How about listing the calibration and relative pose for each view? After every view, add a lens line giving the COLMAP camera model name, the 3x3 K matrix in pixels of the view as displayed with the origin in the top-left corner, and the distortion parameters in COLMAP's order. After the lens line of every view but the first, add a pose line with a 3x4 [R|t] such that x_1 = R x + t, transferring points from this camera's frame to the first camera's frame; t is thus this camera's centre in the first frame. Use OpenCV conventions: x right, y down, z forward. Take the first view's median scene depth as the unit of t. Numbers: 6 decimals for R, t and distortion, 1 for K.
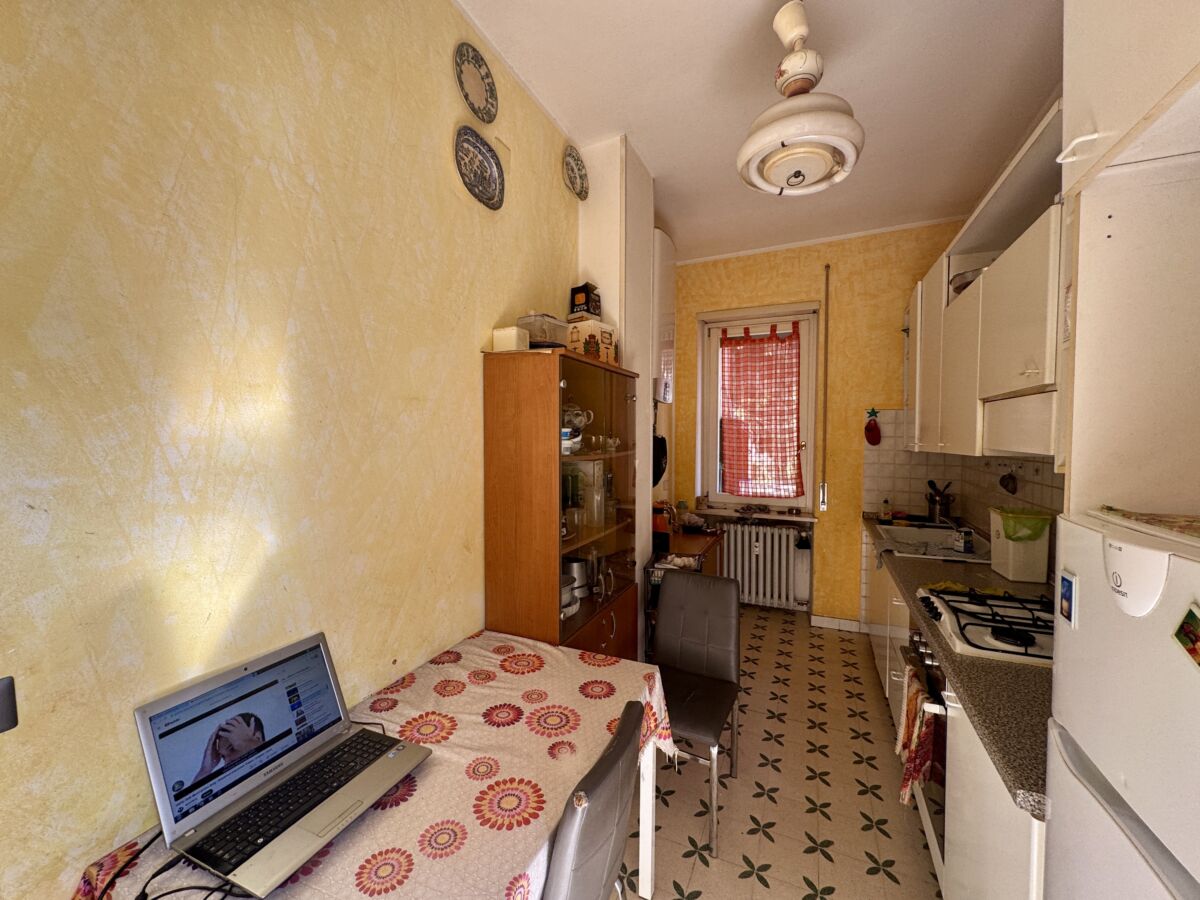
lens RADIAL K [[477.3, 0, 597.6], [0, 477.3, 447.3], [0, 0, 1]] dist [-0.000963, 0.000222]
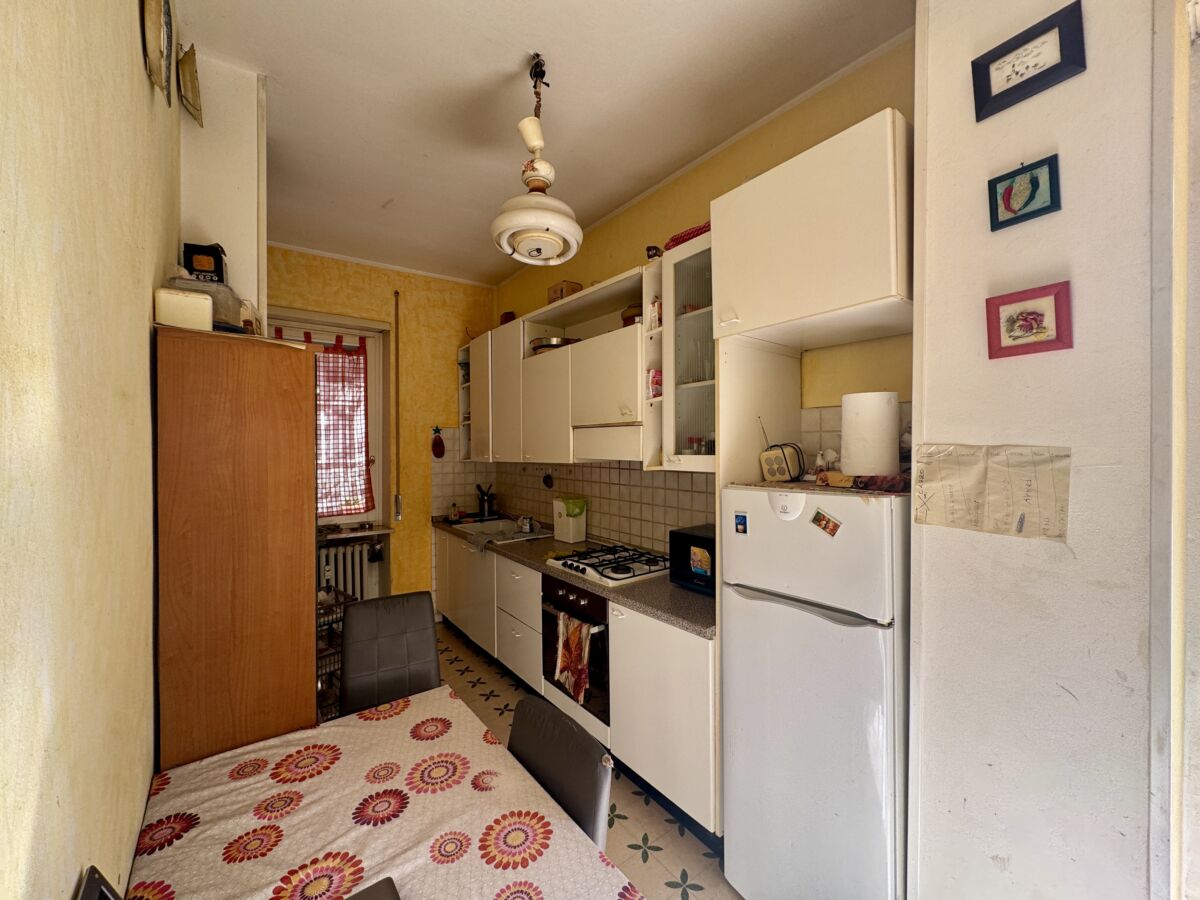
lens RADIAL K [[477.3, 0, 597.6], [0, 477.3, 447.3], [0, 0, 1]] dist [-0.000963, 0.000222]
pose [[0.478920, -0.004875, 0.877845, -0.267829], [0.028495, 0.999544, -0.009995, -0.008060], [-0.877396, 0.029801, 0.478841, 0.105188]]
